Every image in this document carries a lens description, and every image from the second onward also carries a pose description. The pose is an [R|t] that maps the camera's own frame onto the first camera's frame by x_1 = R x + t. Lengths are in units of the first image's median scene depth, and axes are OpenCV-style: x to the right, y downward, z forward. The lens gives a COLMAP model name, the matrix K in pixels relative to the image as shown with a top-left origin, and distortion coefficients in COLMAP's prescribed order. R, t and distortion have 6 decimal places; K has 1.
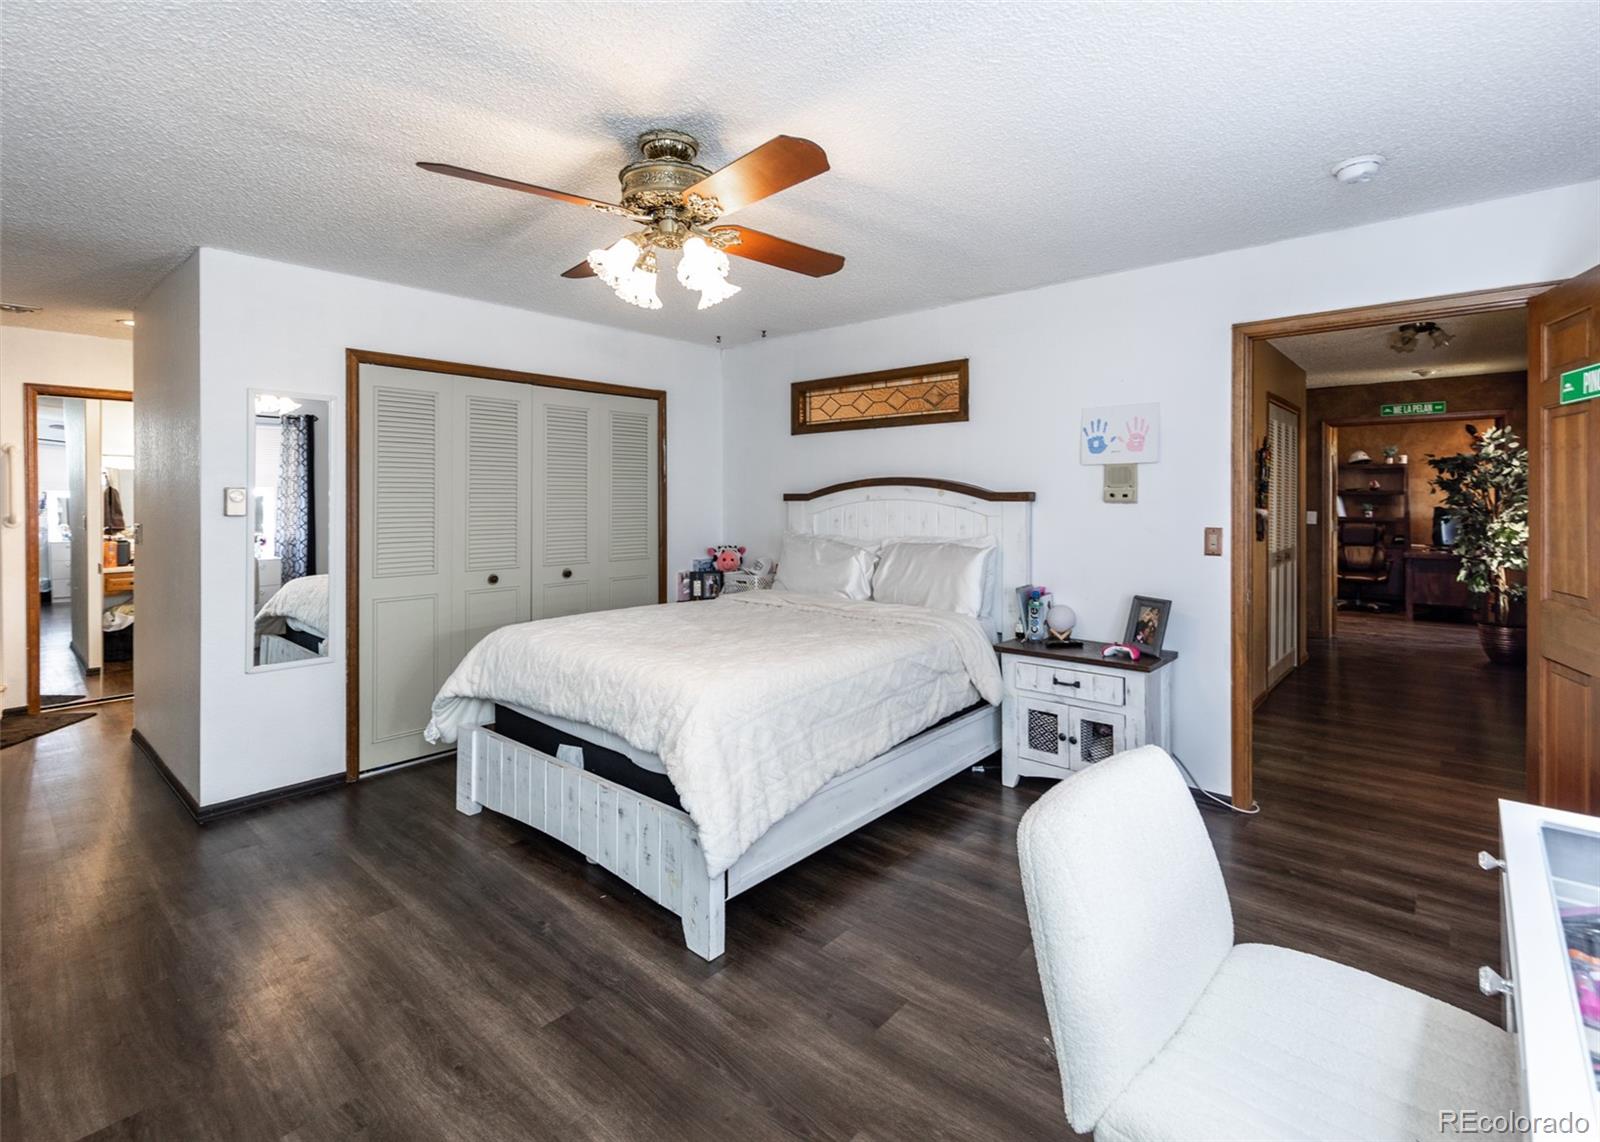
lens RADIAL K [[747.3, 0, 799.1], [0, 747.3, 494.5], [0, 0, 1]] dist [-0.000503, -0.000082]
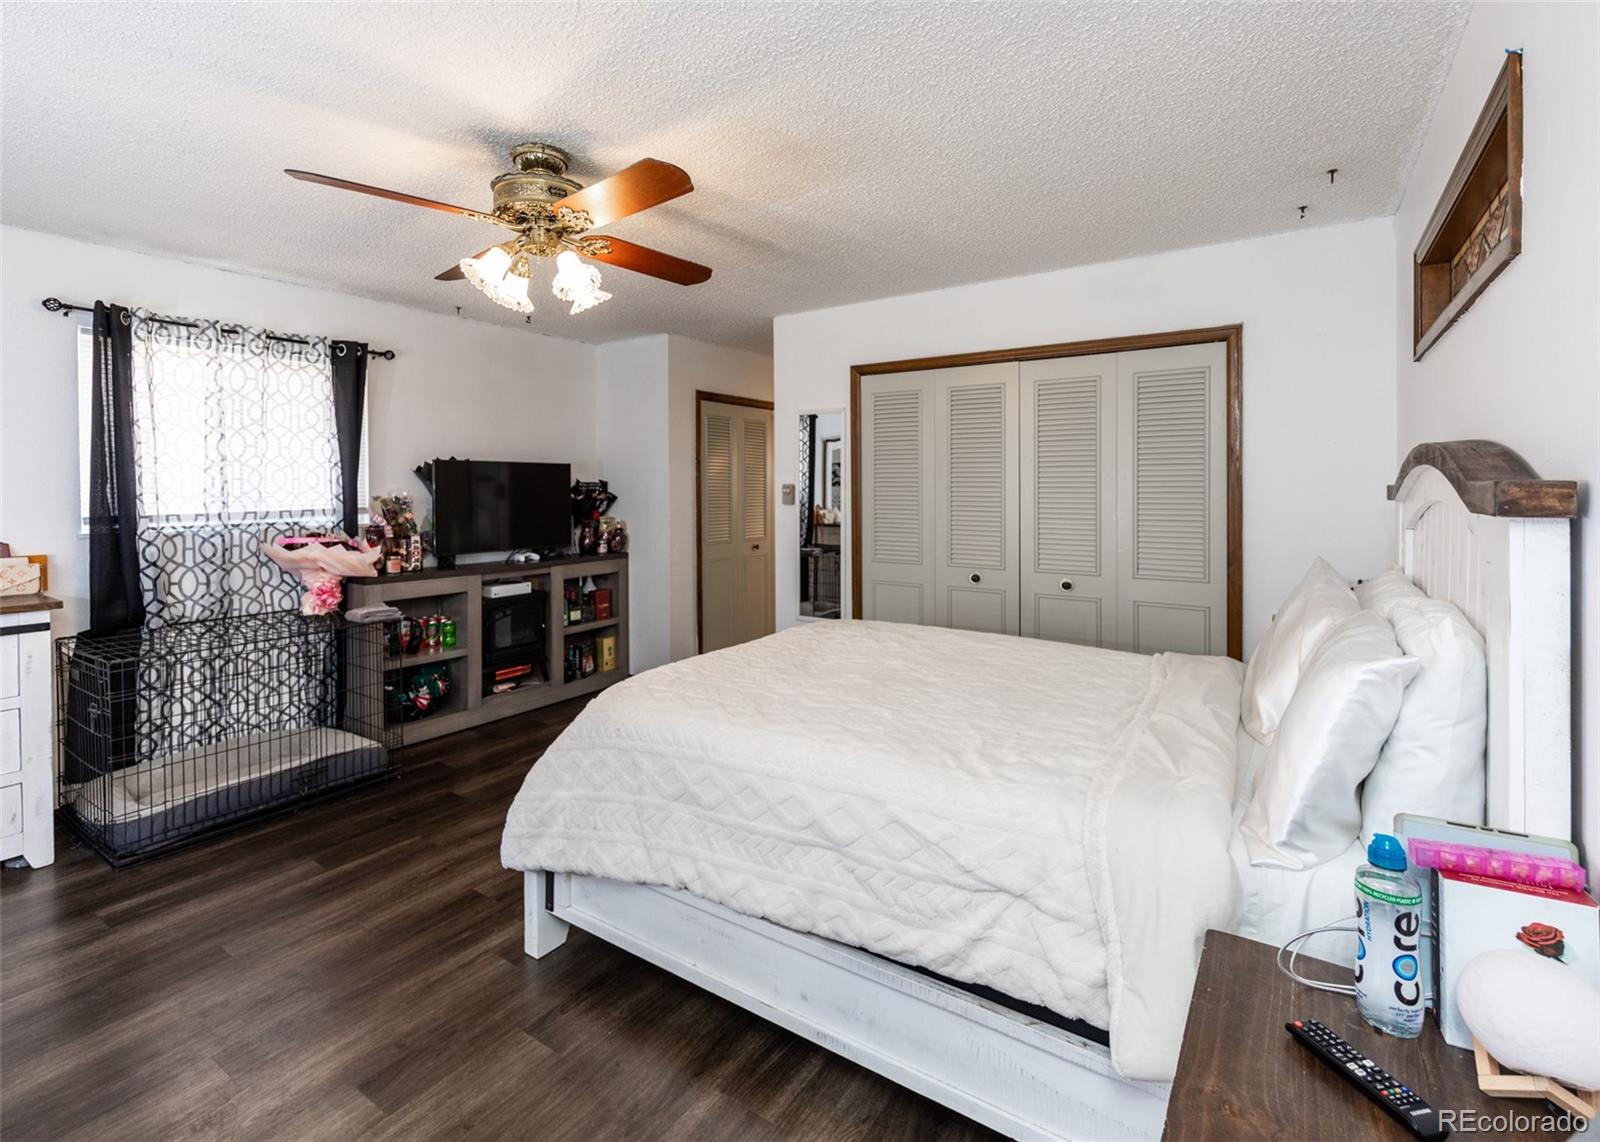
lens RADIAL K [[747.3, 0, 799.1], [0, 747.3, 494.5], [0, 0, 1]] dist [-0.000503, -0.000082]
pose [[0.129235, 0.003373, -0.991608, 0.664712], [0.001599, 0.999992, 0.003610, 0.005828], [0.991613, -0.002052, 0.129229, 0.894105]]
